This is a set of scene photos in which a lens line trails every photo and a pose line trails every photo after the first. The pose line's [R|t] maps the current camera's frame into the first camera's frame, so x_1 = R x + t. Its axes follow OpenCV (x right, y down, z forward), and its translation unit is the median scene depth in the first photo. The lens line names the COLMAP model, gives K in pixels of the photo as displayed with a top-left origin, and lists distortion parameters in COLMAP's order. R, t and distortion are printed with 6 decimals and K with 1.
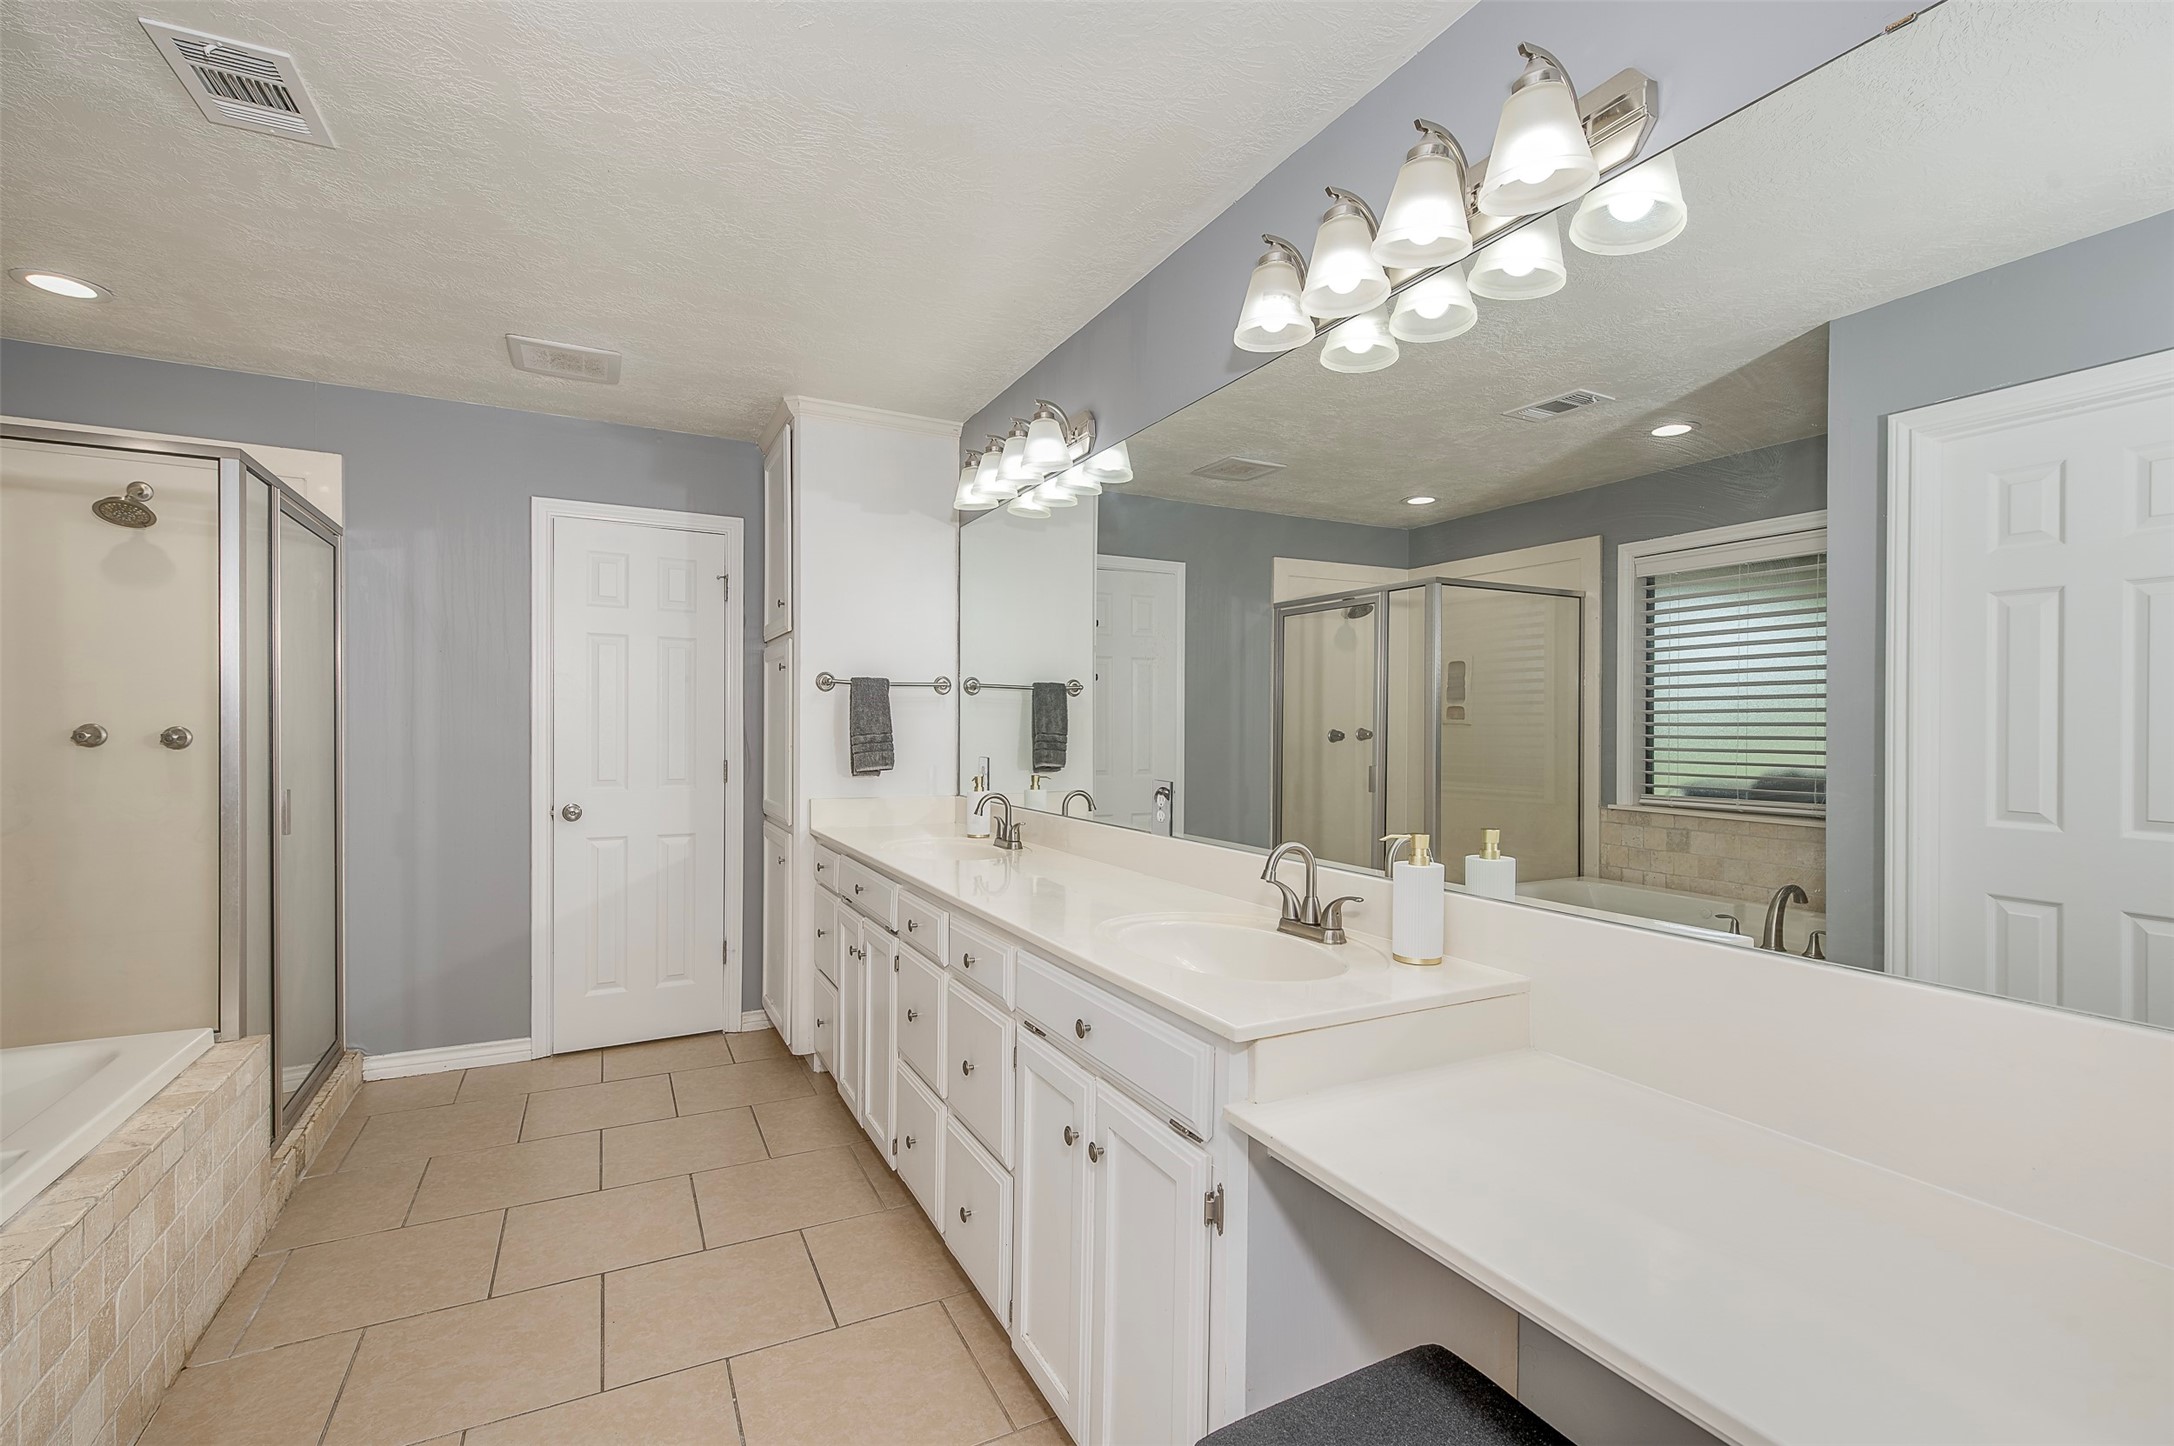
lens RADIAL K [[970.7, 0, 1079.5], [0, 970.7, 727.4], [0, 0, 1]] dist [-0.001538, 0.000075]
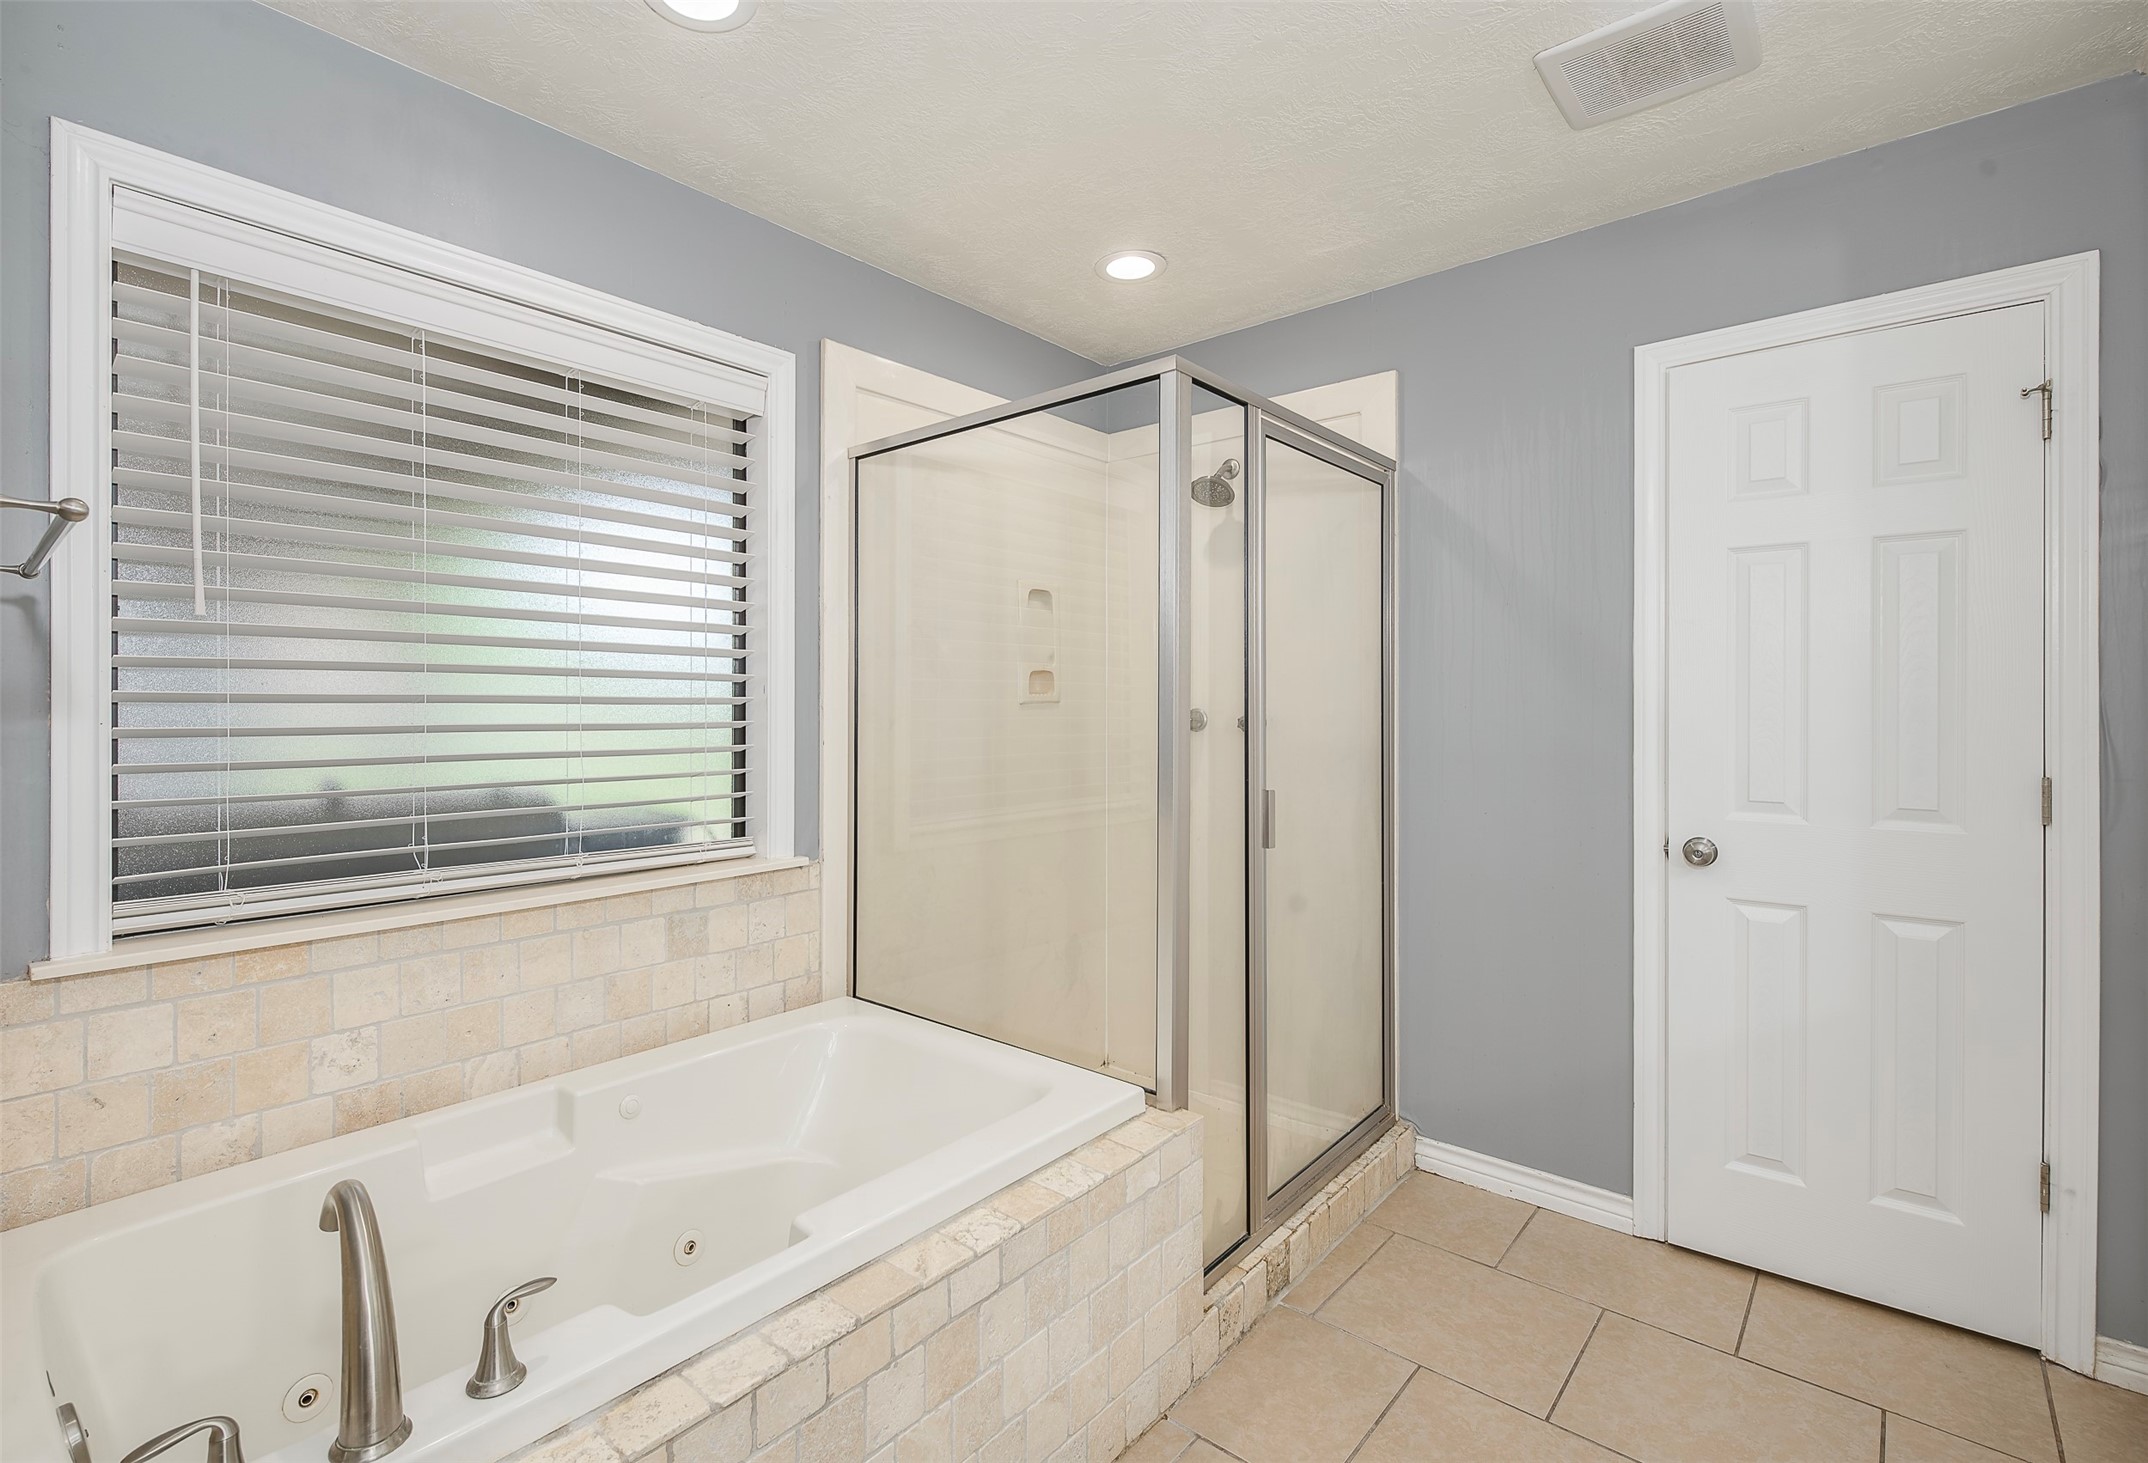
lens RADIAL K [[958.8, 0, 1065.7], [0, 958.8, 714.1], [0, 0, 1]] dist [0.000798, -0.000303]
pose [[0.376278, -0.000851, -0.926506, -0.133982], [0.004283, 0.999990, 0.000821, 0.000545], [0.926497, -0.004277, 0.376278, 0.457596]]
